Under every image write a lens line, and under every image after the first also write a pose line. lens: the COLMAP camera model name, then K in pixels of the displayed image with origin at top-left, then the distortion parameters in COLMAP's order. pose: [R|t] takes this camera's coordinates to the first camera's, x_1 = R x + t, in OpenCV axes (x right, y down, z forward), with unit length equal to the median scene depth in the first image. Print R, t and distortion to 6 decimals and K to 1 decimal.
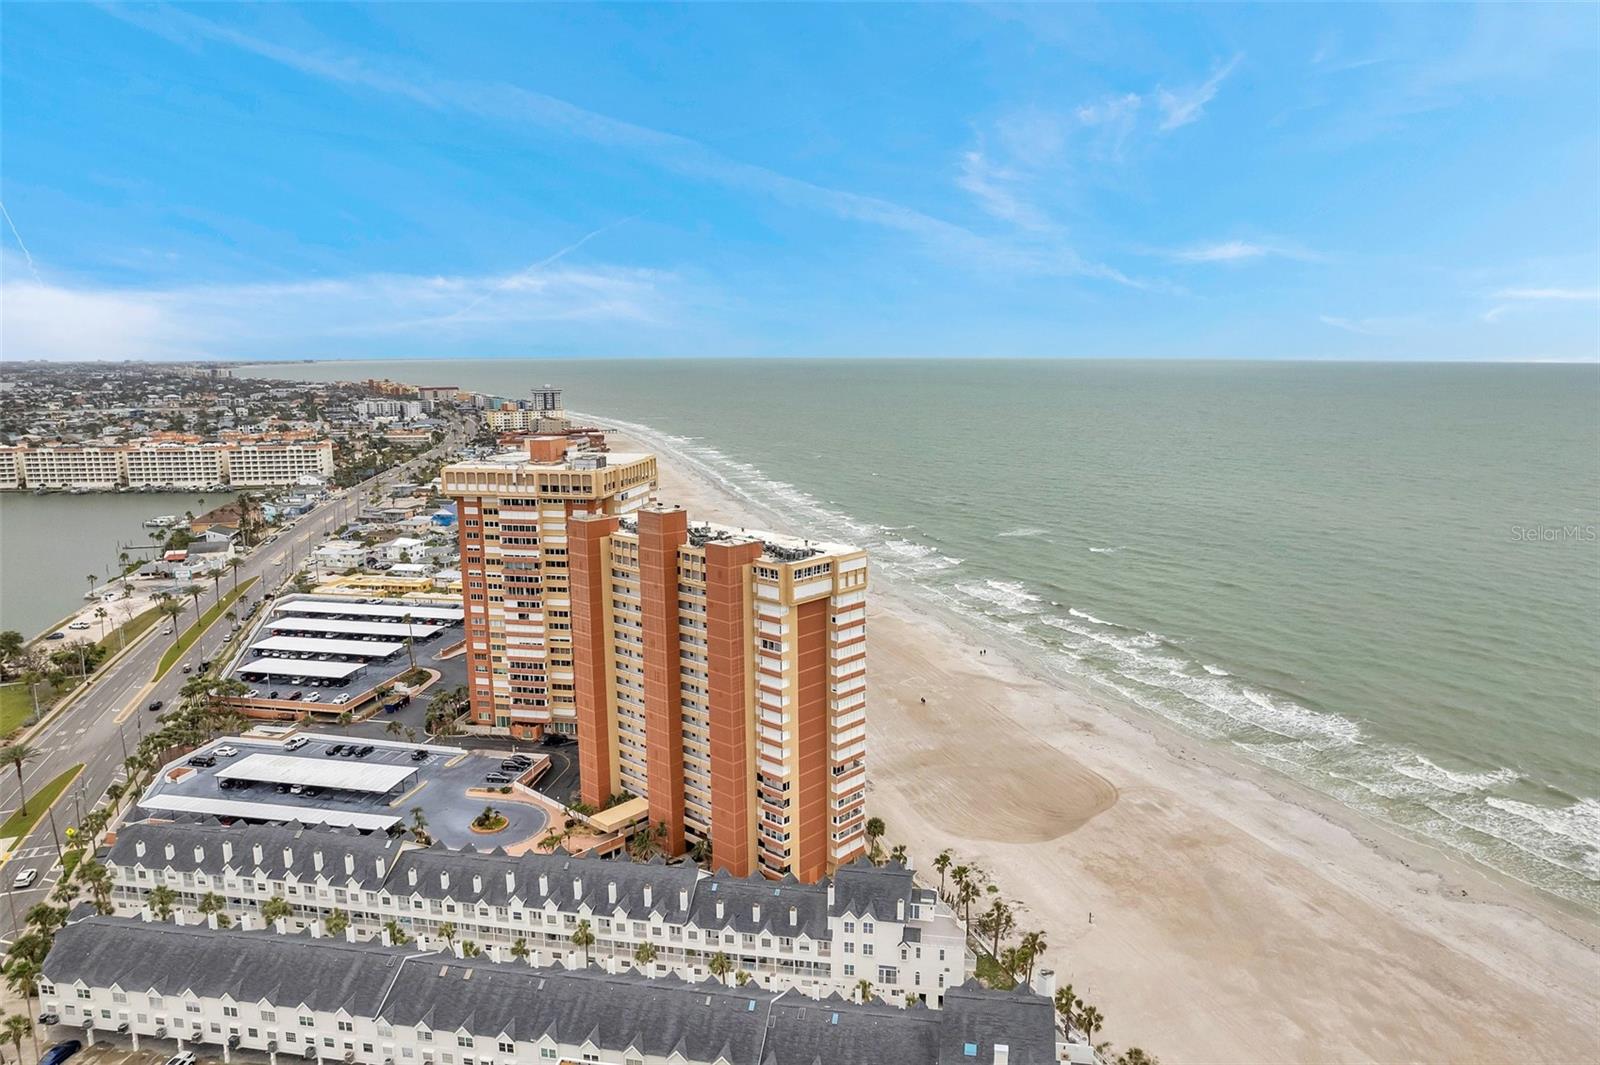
lens RADIAL K [[1025.4, 0, 797.0], [0, 1025.4, 519.2], [0, 0, 1]] dist [-0.061076, 0.066399]
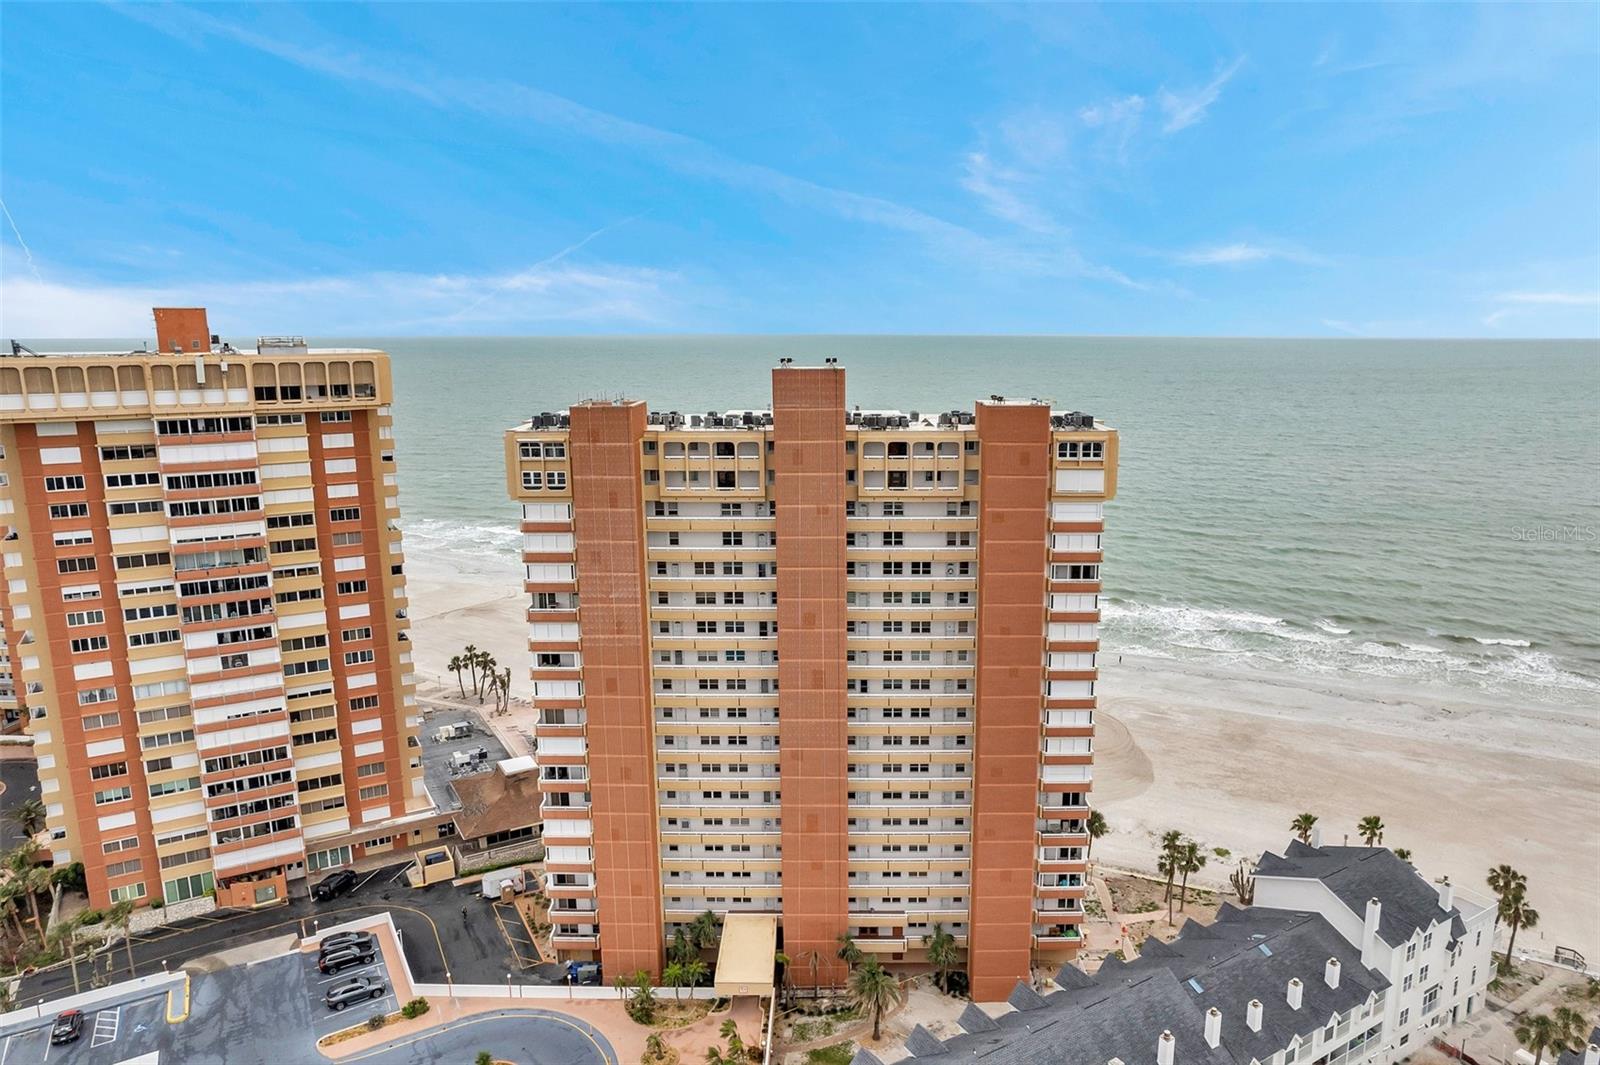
lens RADIAL K [[1040.7, 0, 800.0], [0, 1040.7, 532.5], [0, 0, 1]] dist [-0.012035, -0.001503]
pose [[0.752665, -0.125992, 0.646236, -0.375244], [0.106402, 0.991894, 0.069457, 0.028441], [-0.649749, 0.016483, 0.759970, 0.445000]]
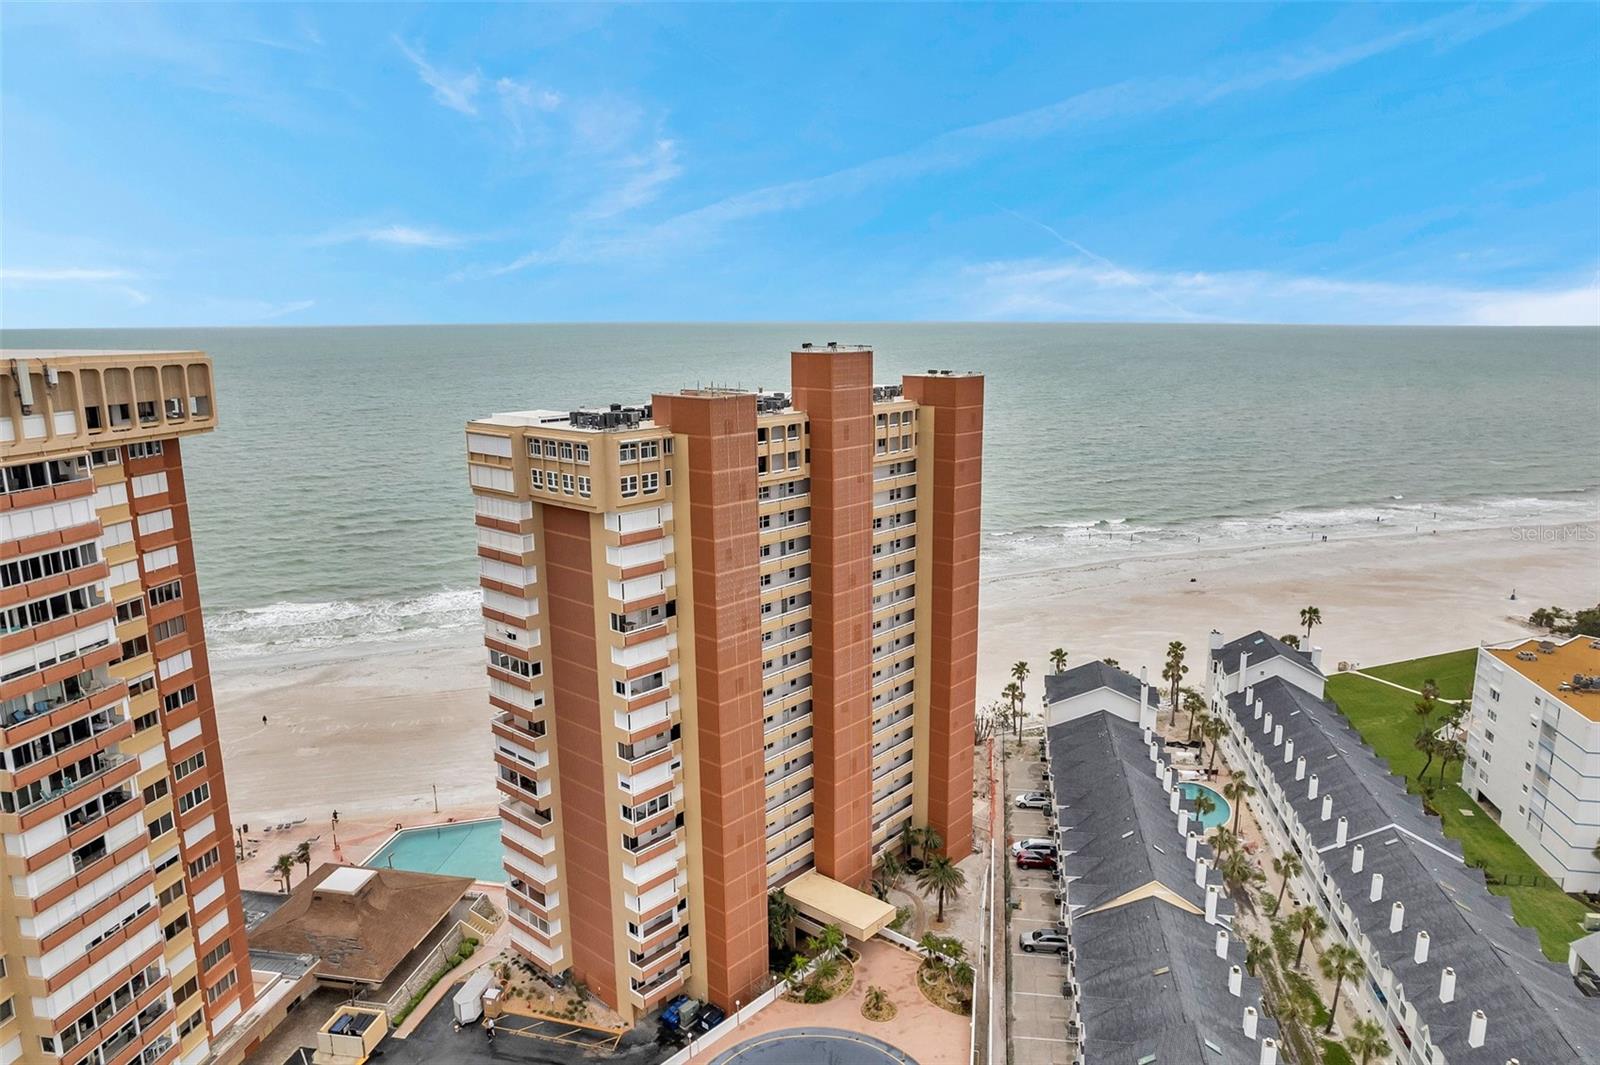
lens RADIAL K [[1025.4, 0, 797.0], [0, 1025.4, 519.2], [0, 0, 1]] dist [-0.061076, 0.066399]
pose [[-0.010776, -0.185033, 0.982673, -0.543765], [0.166691, 0.968647, 0.184220, -0.020568], [-0.985950, 0.165788, 0.020405, 0.769108]]
